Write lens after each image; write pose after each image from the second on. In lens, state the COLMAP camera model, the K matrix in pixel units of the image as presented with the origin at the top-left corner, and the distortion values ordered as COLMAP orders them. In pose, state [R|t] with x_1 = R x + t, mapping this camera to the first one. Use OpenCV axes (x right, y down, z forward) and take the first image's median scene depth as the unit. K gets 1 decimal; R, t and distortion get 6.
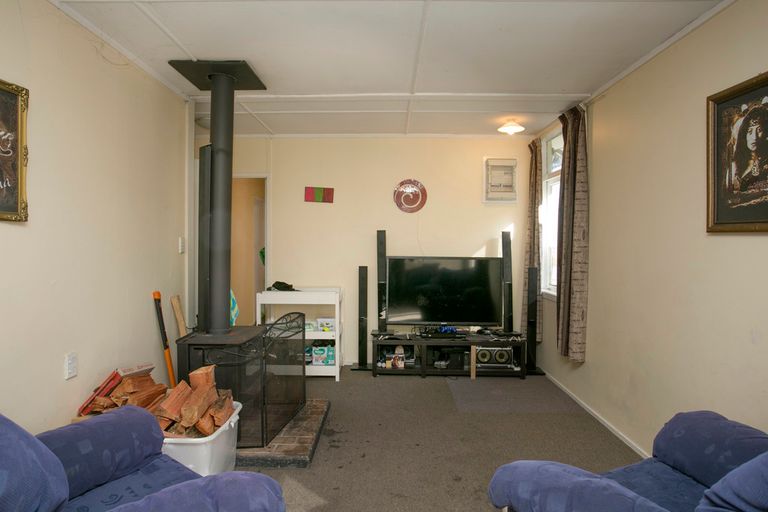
lens RADIAL K [[460.4, 0, 383.1], [0, 460.4, 252.5], [0, 0, 1]] dist [-0.006644, 0.002673]
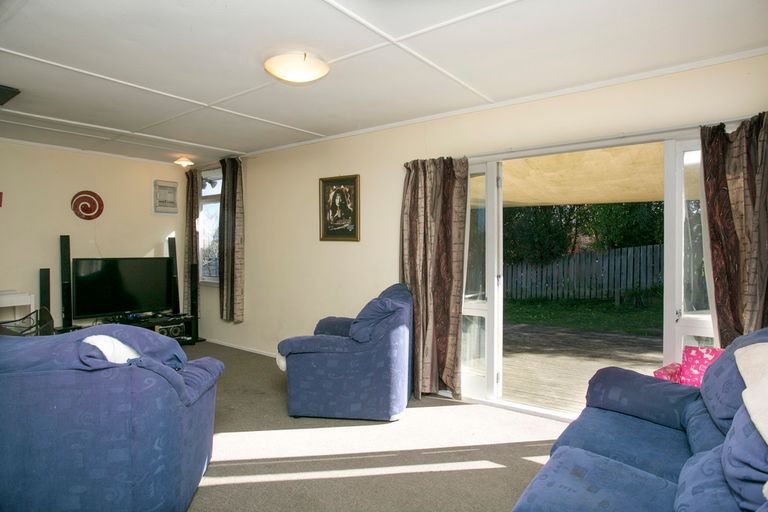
lens RADIAL K [[460.4, 0, 383.8], [0, 460.4, 254.3], [0, 0, 1]] dist [-0.006644, 0.002673]
pose [[0.605109, -0.020454, 0.795880, -0.455327], [0.020073, 0.999744, 0.010431, 0.001764], [-0.795890, 0.009663, 0.605365, -0.298420]]
